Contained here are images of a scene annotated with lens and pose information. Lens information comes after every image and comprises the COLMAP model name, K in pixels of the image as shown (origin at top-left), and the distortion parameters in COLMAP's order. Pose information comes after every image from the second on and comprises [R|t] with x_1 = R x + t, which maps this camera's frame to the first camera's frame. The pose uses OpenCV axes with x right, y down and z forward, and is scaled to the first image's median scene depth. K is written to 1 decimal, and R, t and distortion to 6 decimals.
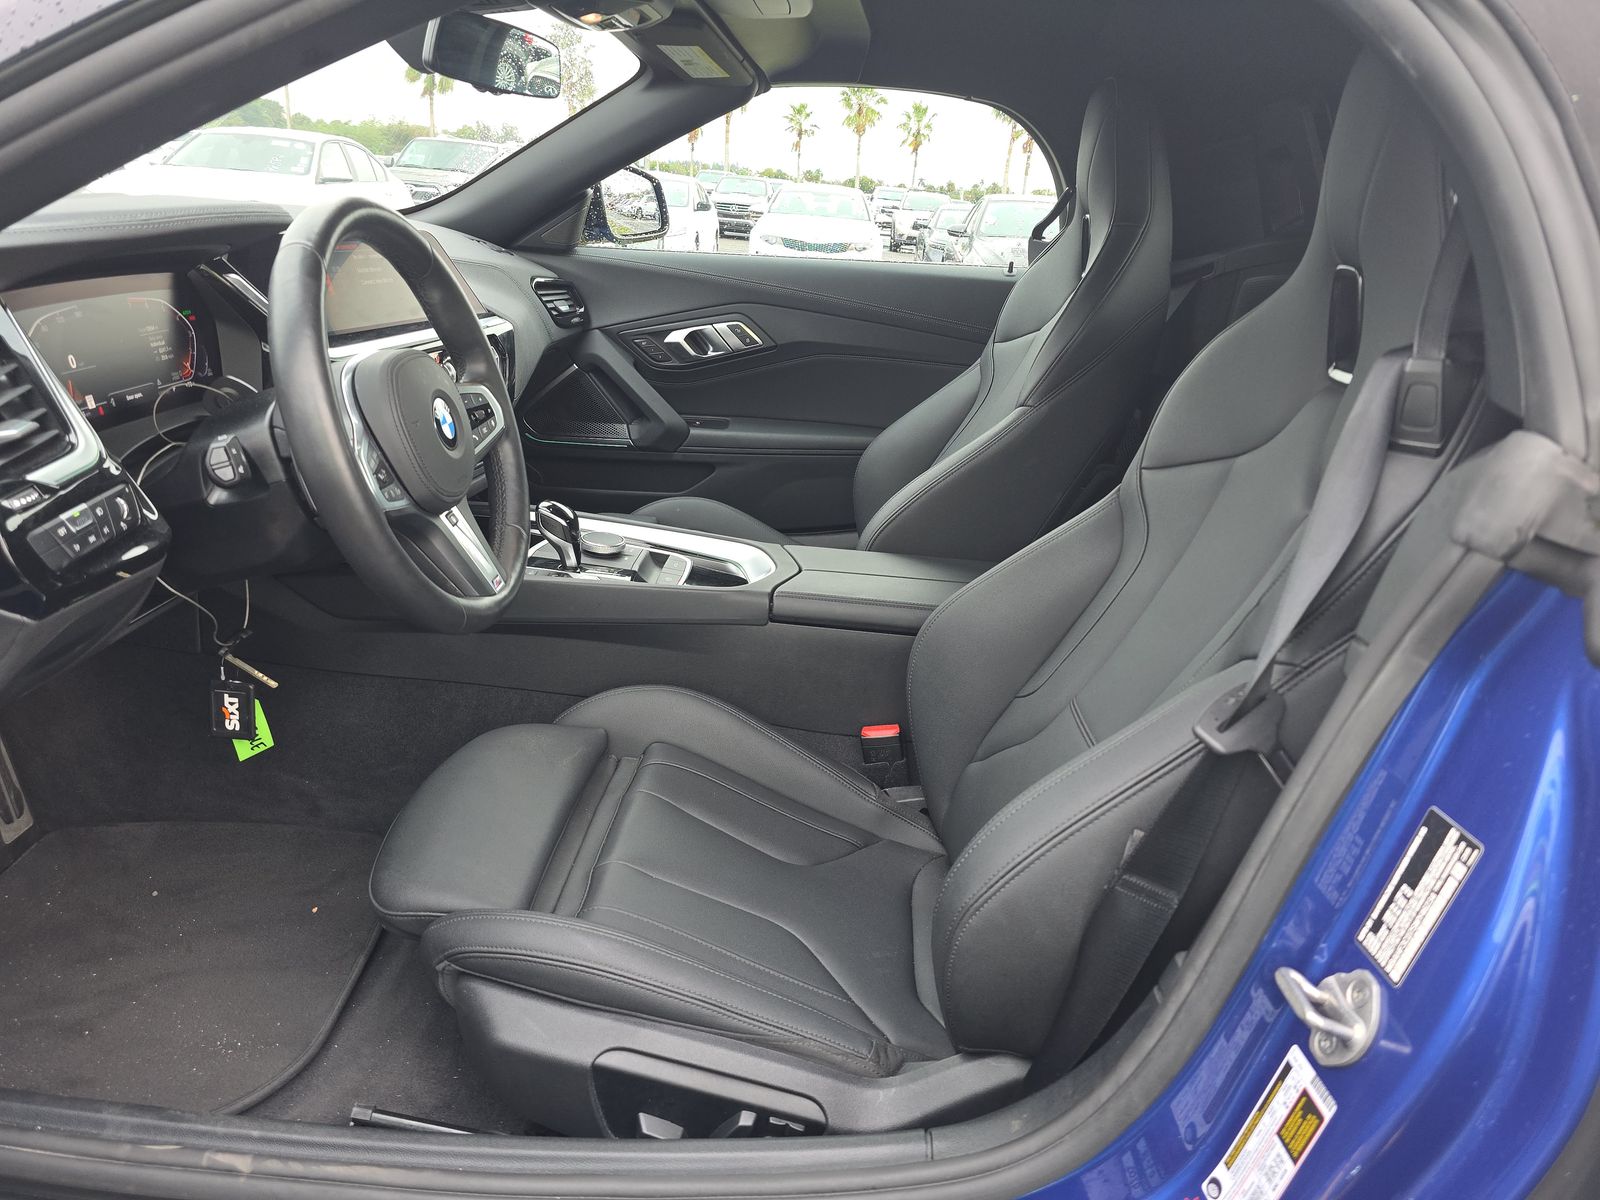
lens RADIAL K [[1183.0, 0, 776.0], [0, 1183.0, 588.3], [0, 0, 1]] dist [0.065774, -0.070805]
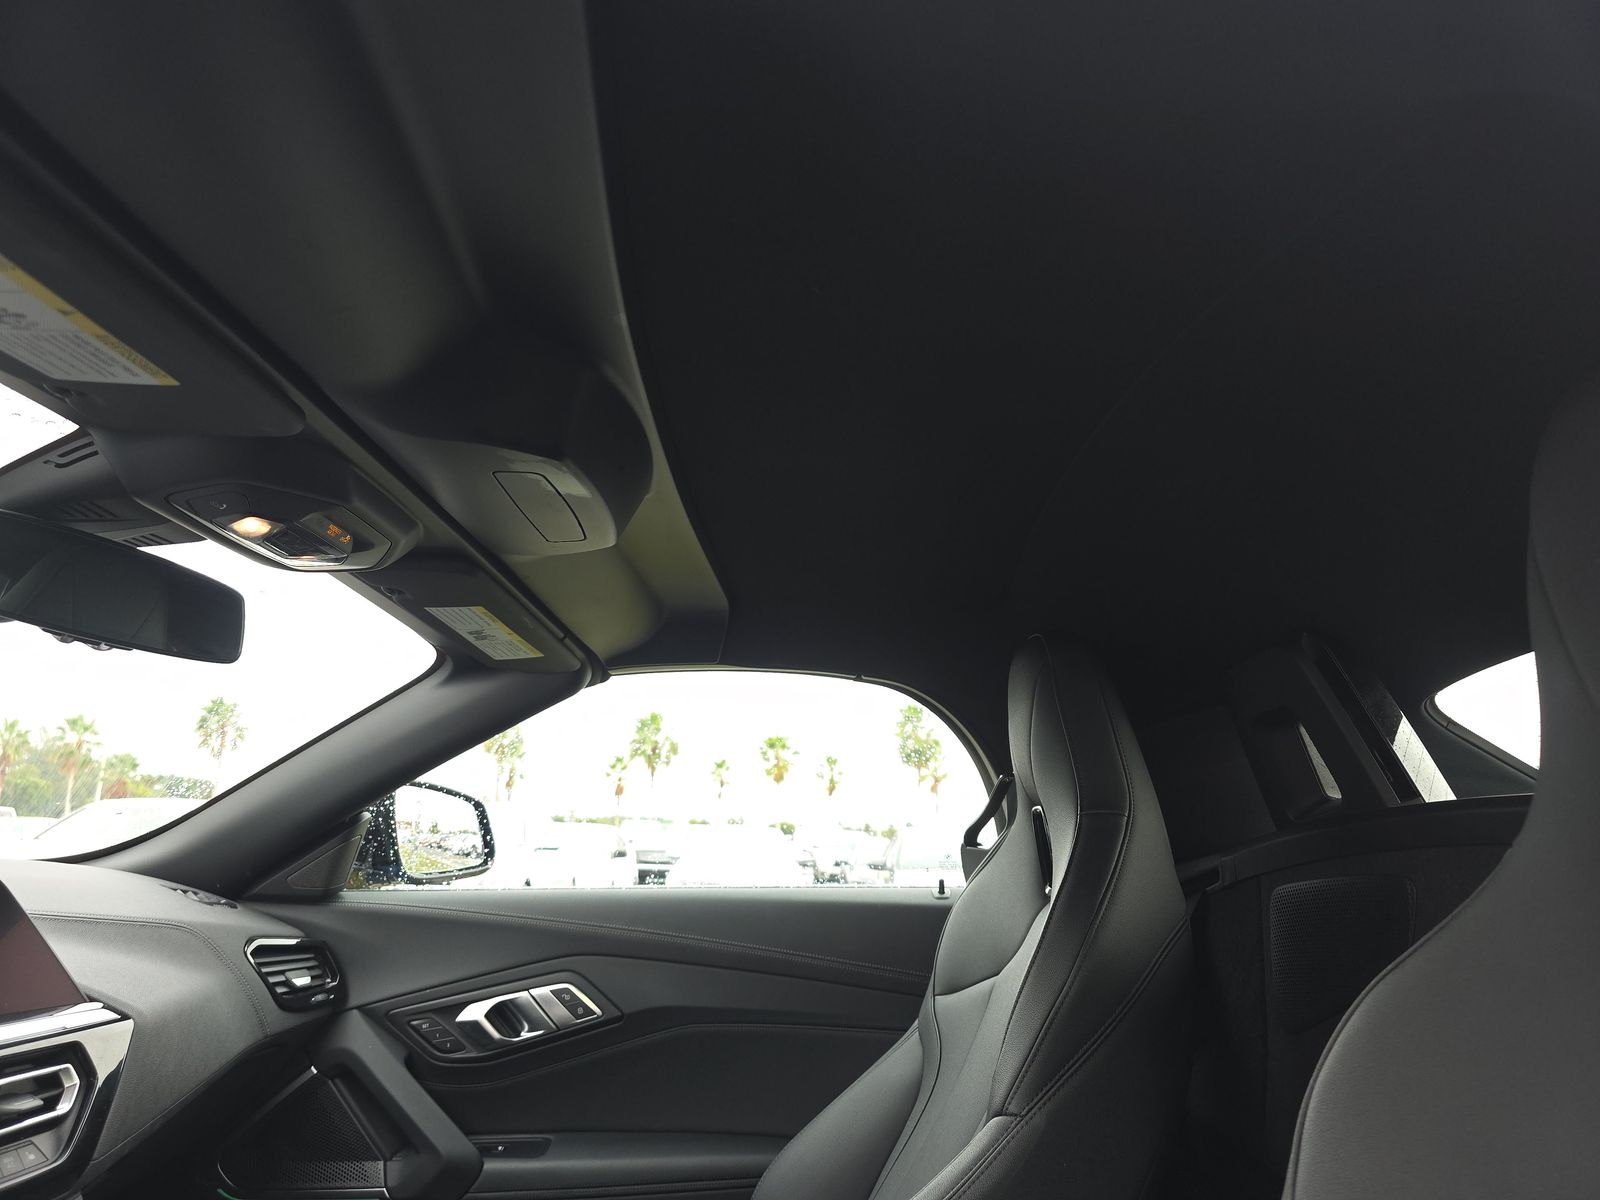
lens RADIAL K [[1183.0, 0, 776.0], [0, 1183.0, 588.3], [0, 0, 1]] dist [0.065774, -0.070805]
pose [[0.996875, -0.034917, 0.070865, 0.049462], [0.065876, 0.862534, -0.501692, -0.066578], [-0.043606, 0.504792, 0.862139, 0.278731]]
